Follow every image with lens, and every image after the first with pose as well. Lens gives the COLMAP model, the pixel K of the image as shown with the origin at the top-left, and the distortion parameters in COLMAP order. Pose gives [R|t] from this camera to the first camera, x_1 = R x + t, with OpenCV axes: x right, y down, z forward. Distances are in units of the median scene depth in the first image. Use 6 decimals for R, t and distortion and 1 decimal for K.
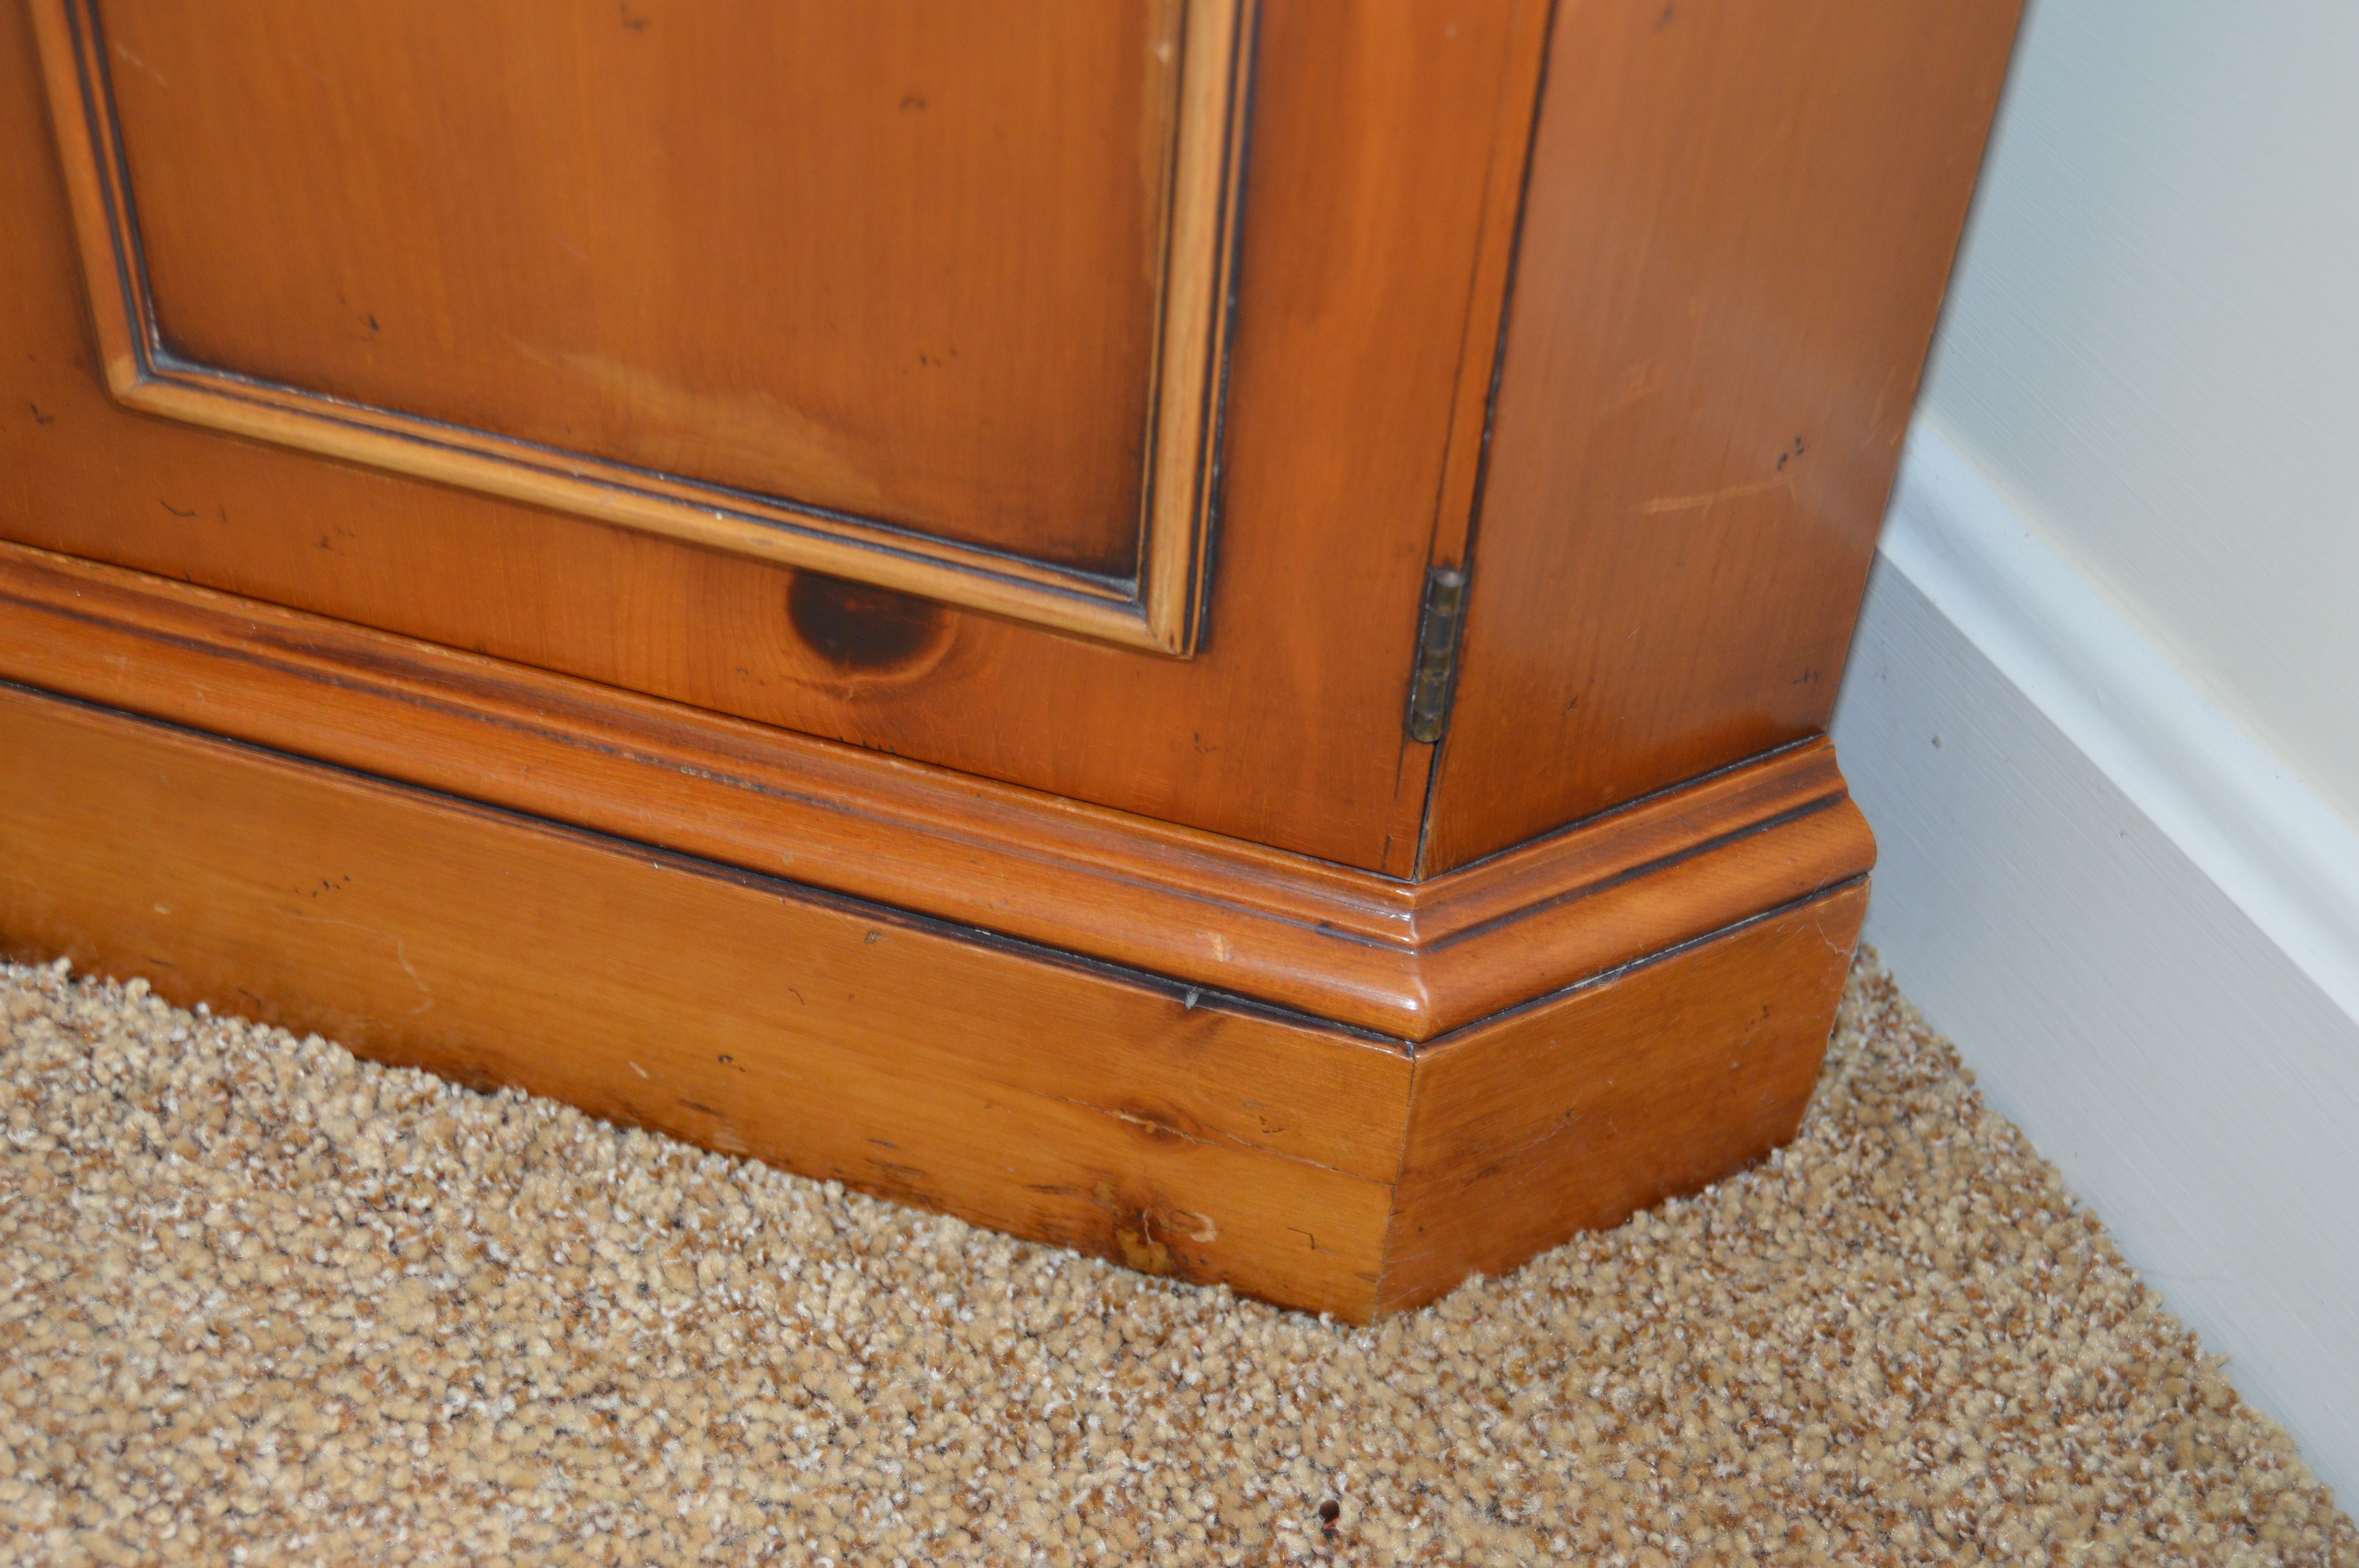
lens RADIAL K [[3085.1, 0, 1179.5], [0, 3085.1, 784.0], [0, 0, 1]] dist [-0.052416, 0.011378]
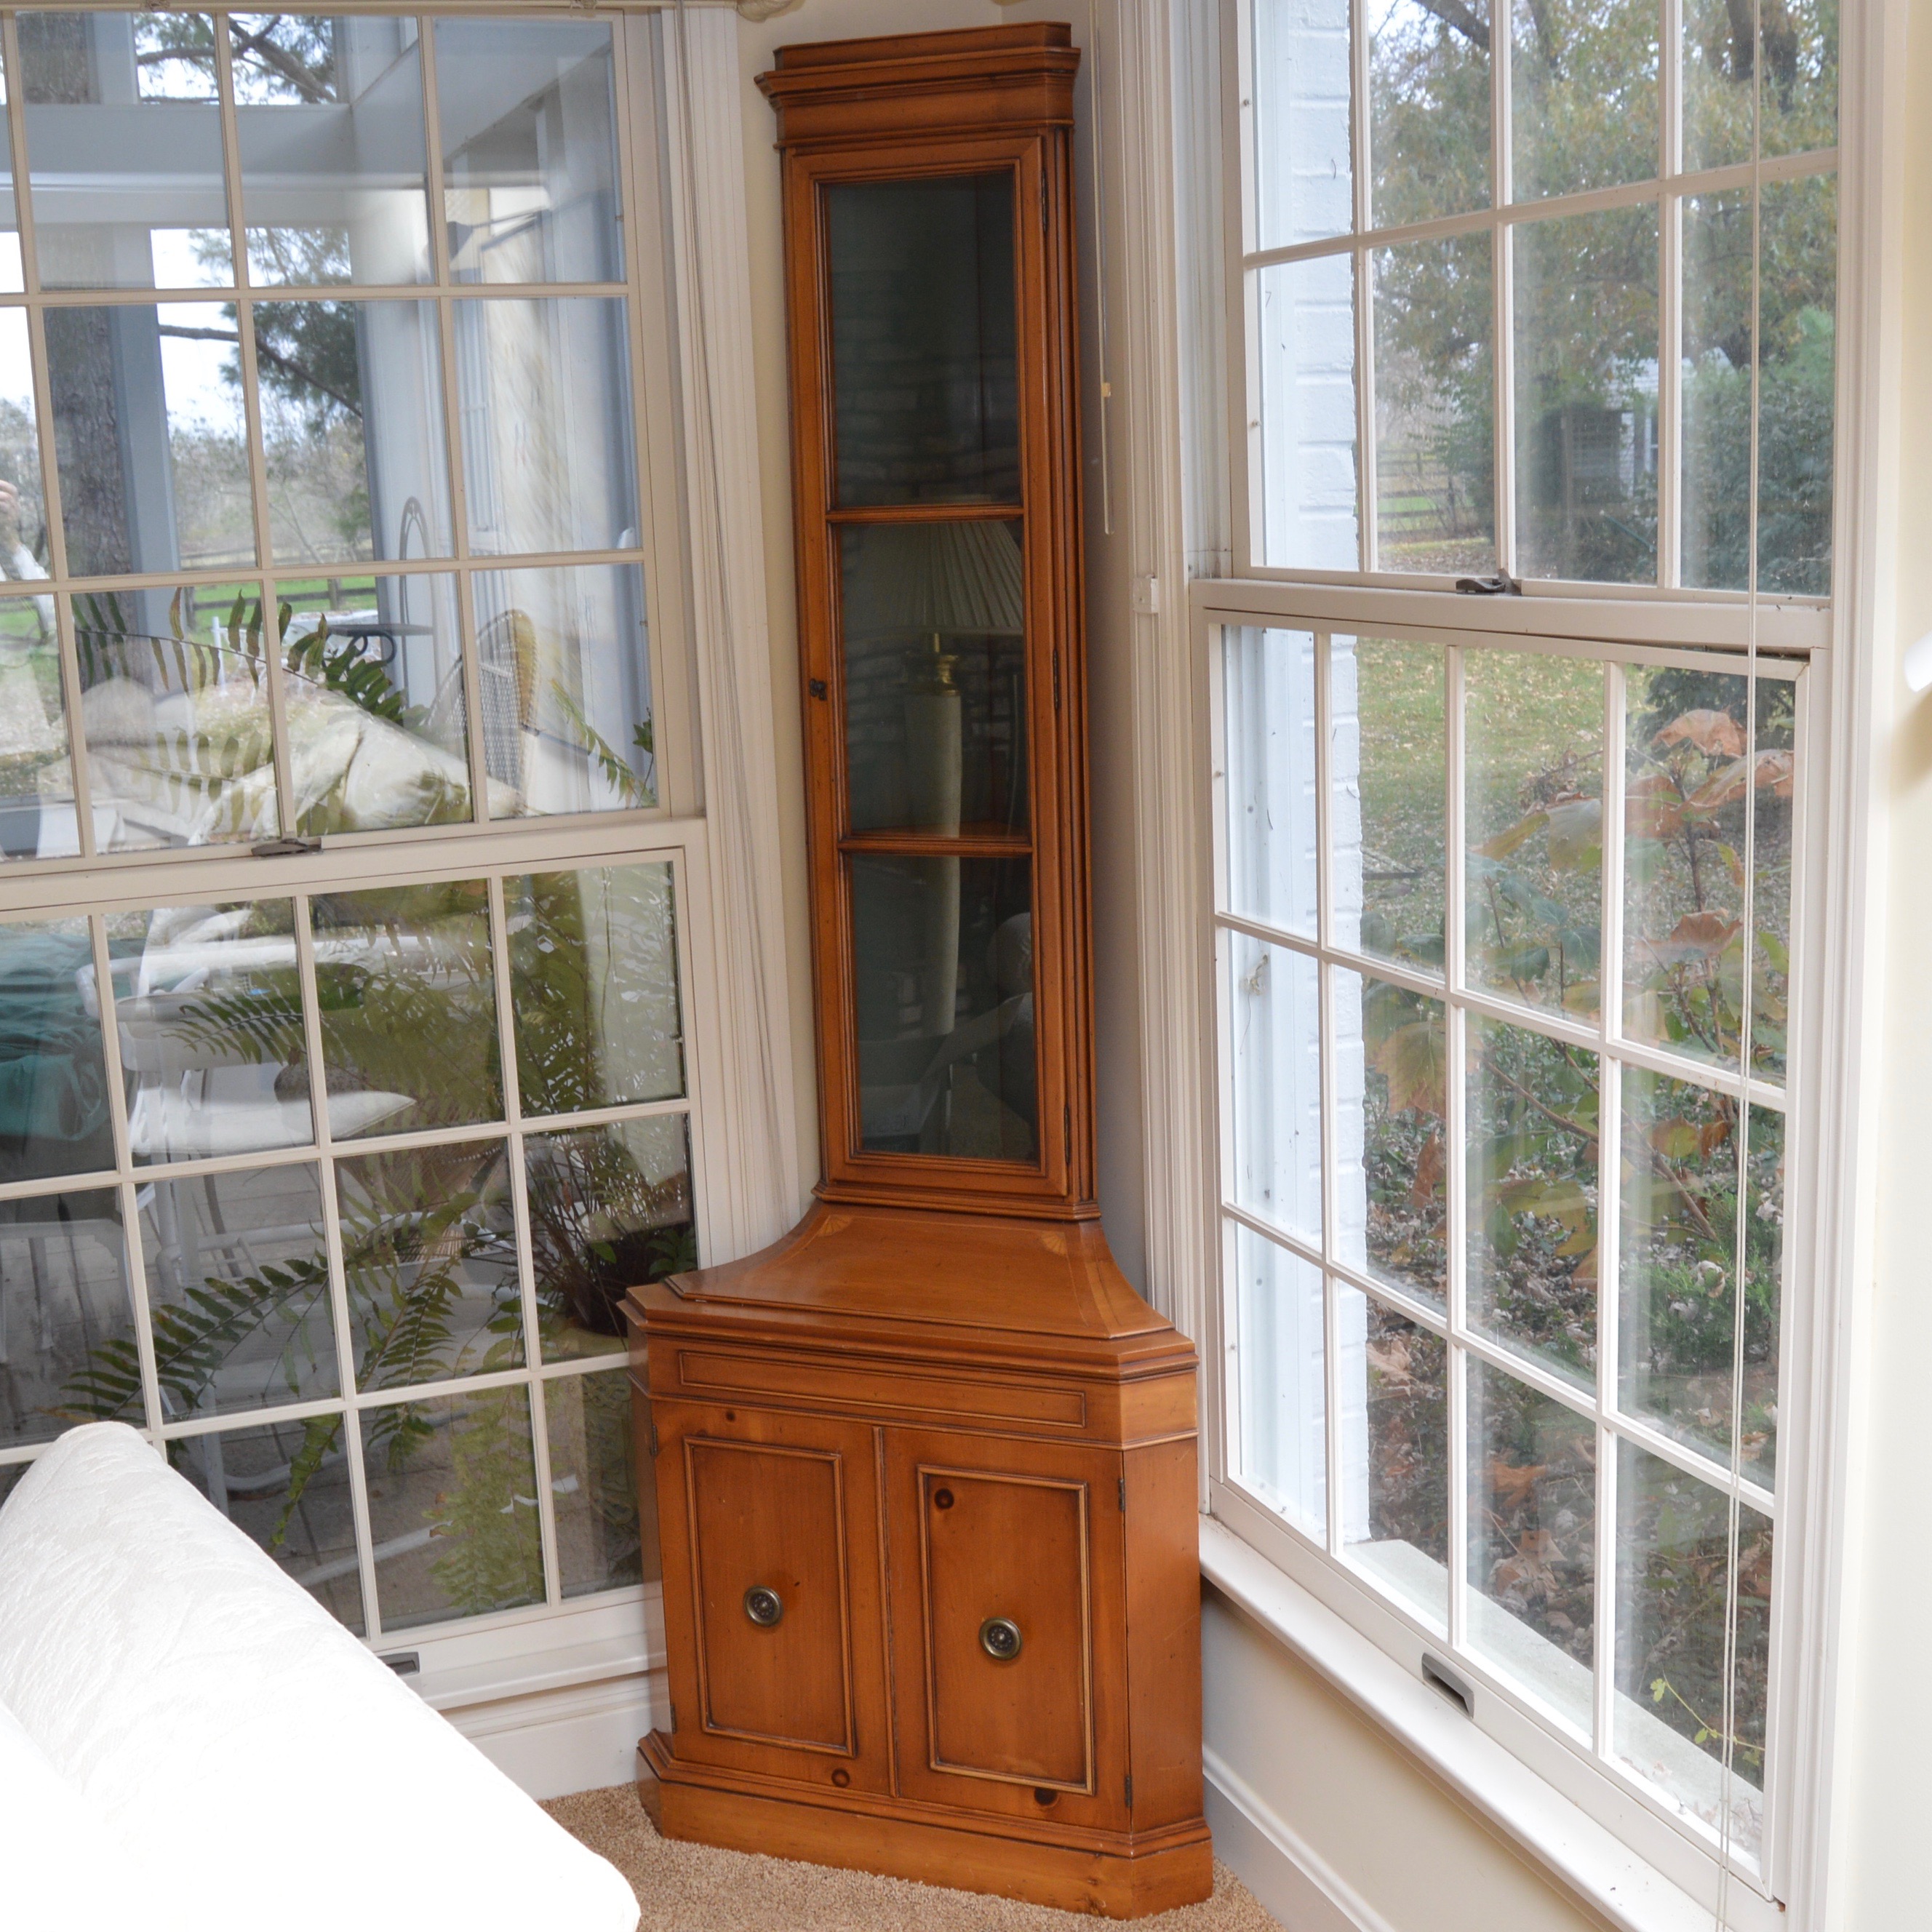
lens RADIAL K [[2566.7, 0, 1061.7], [0, 2566.7, 1009.4], [0, 0, 1]] dist [-0.095358, 0.035853]
pose [[0.993562, -0.070425, -0.088740, 0.489059], [0.012234, 0.845422, -0.533958, 1.312342], [0.112627, 0.529435, 0.840841, -4.091159]]
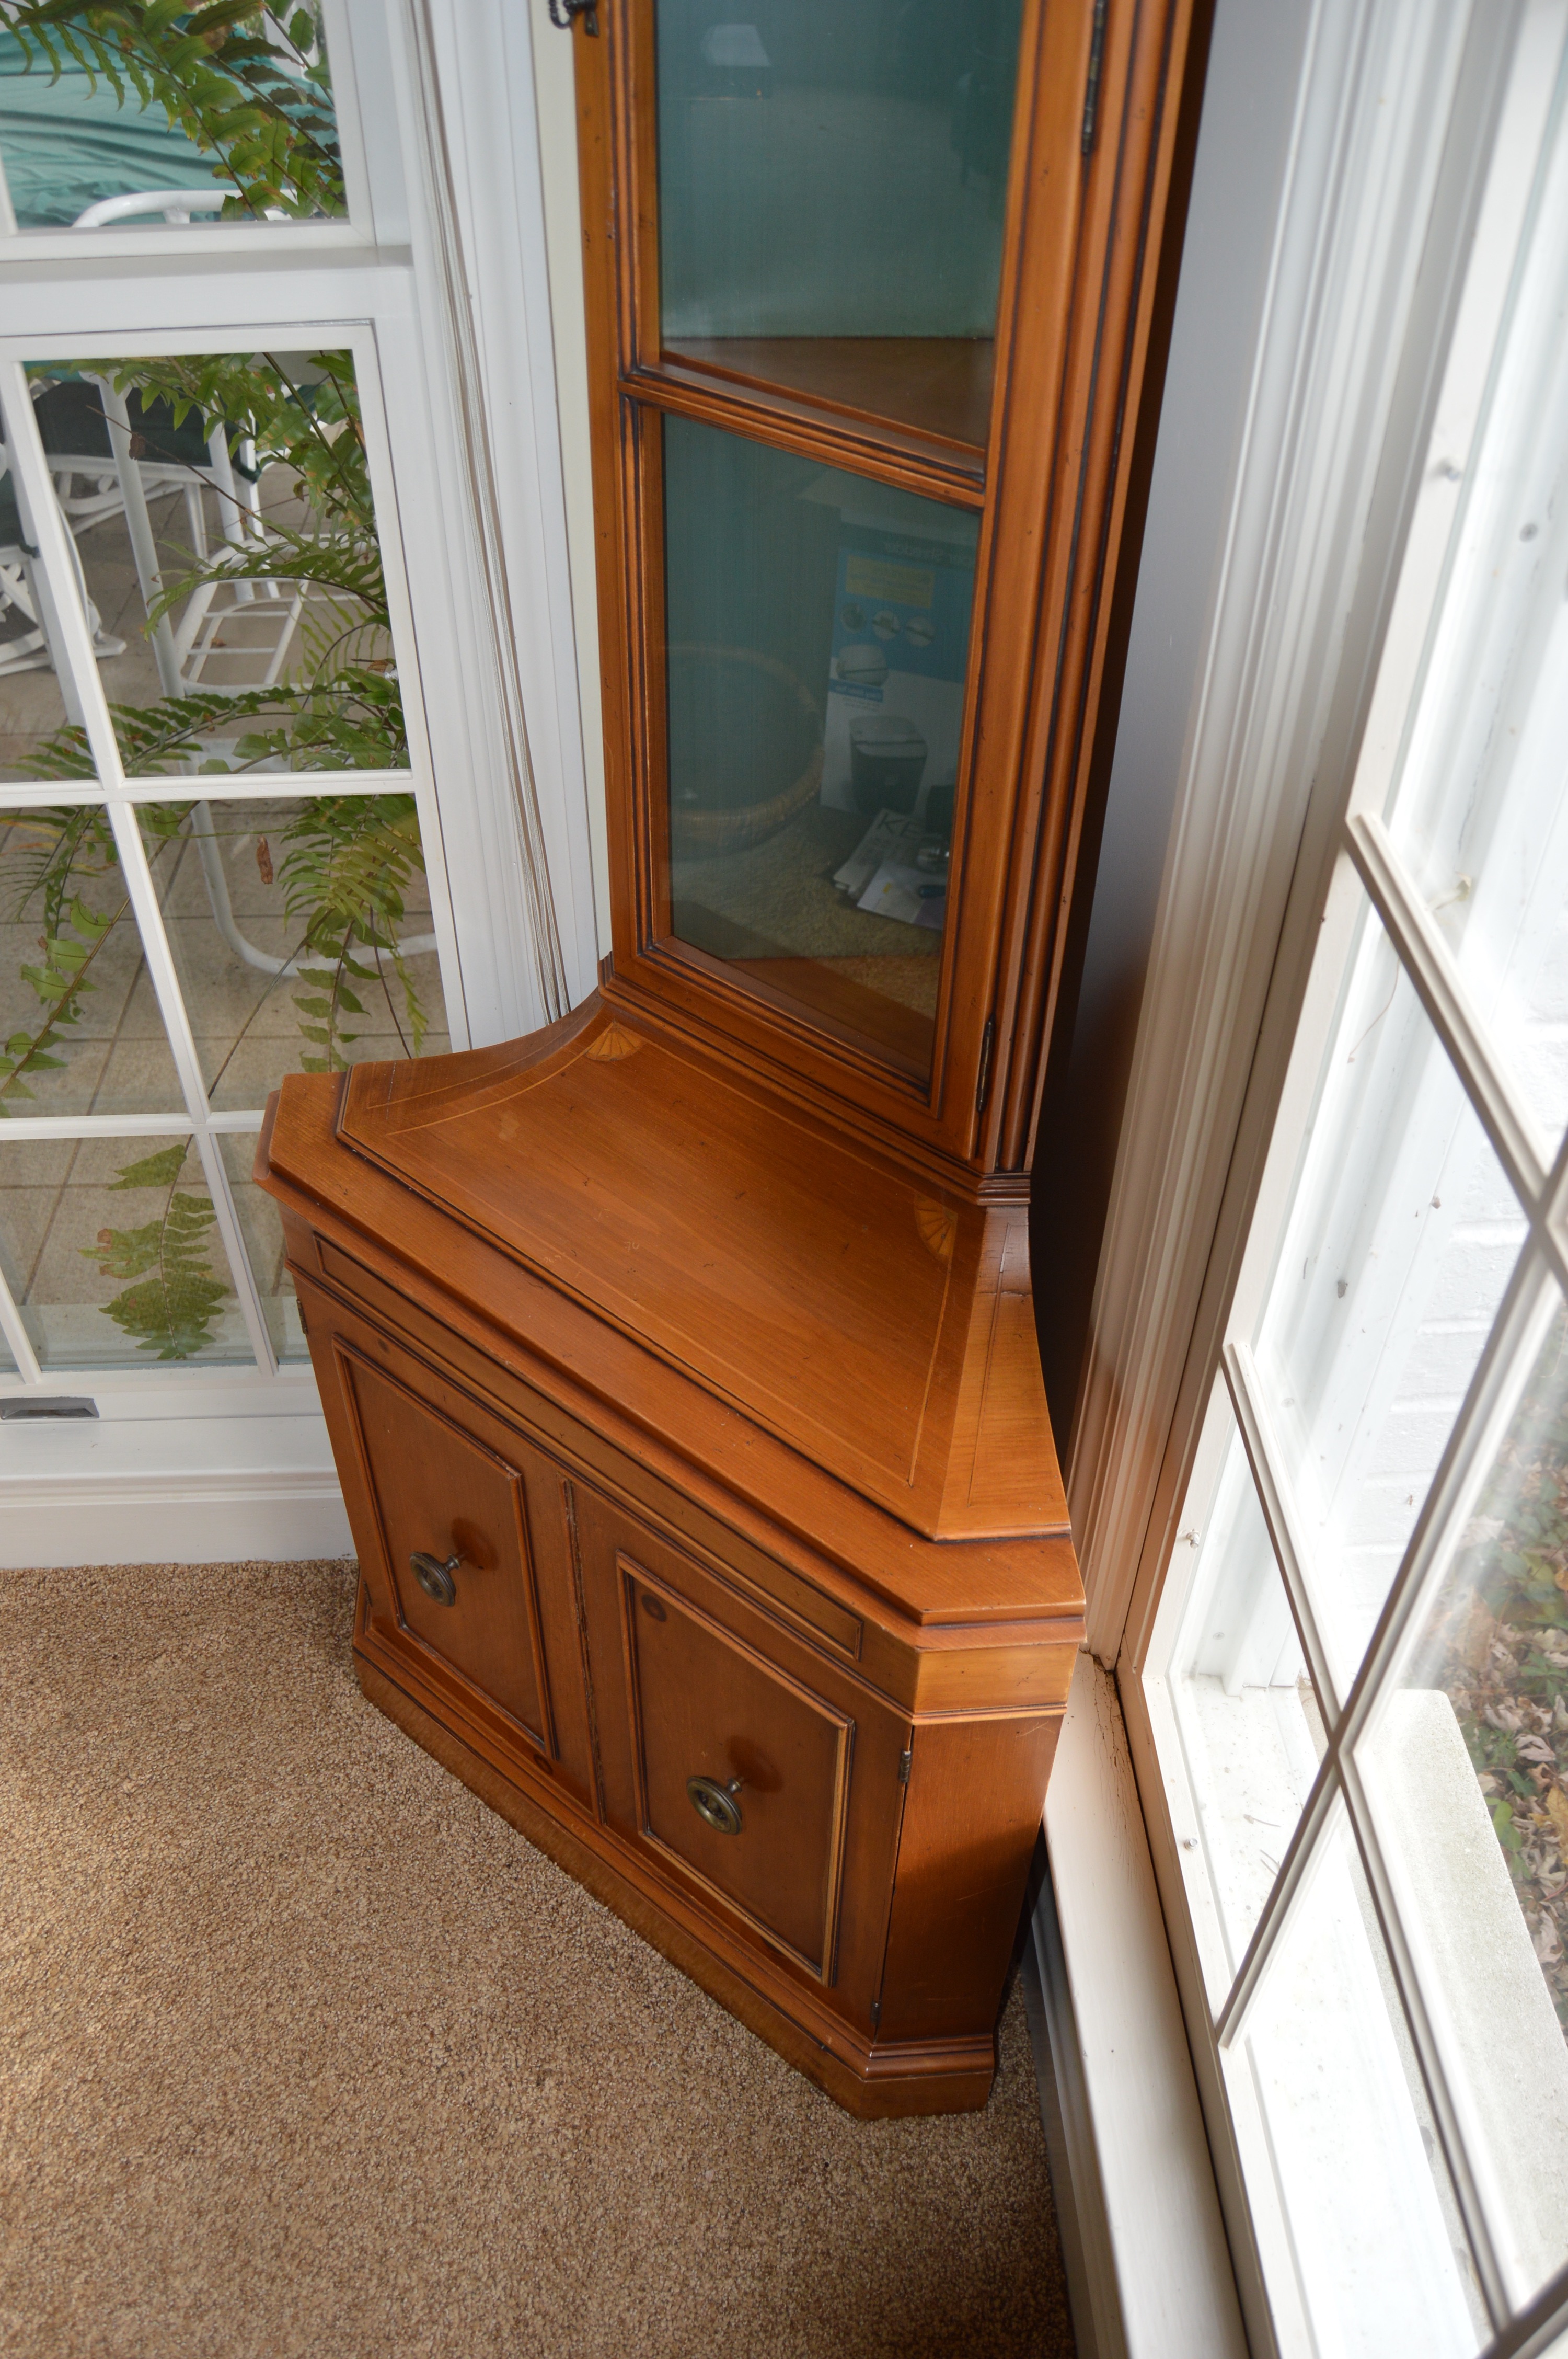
lens RADIAL K [[1867.8, 0, 785.9], [0, 1867.8, 1200.3], [0, 0, 1]] dist [-0.098286, 0.040278]
pose [[0.911444, 0.241936, -0.332771, 0.503166], [-0.252619, 0.967498, 0.011494, -1.052715], [0.324735, 0.073588, 0.942938, -1.483479]]
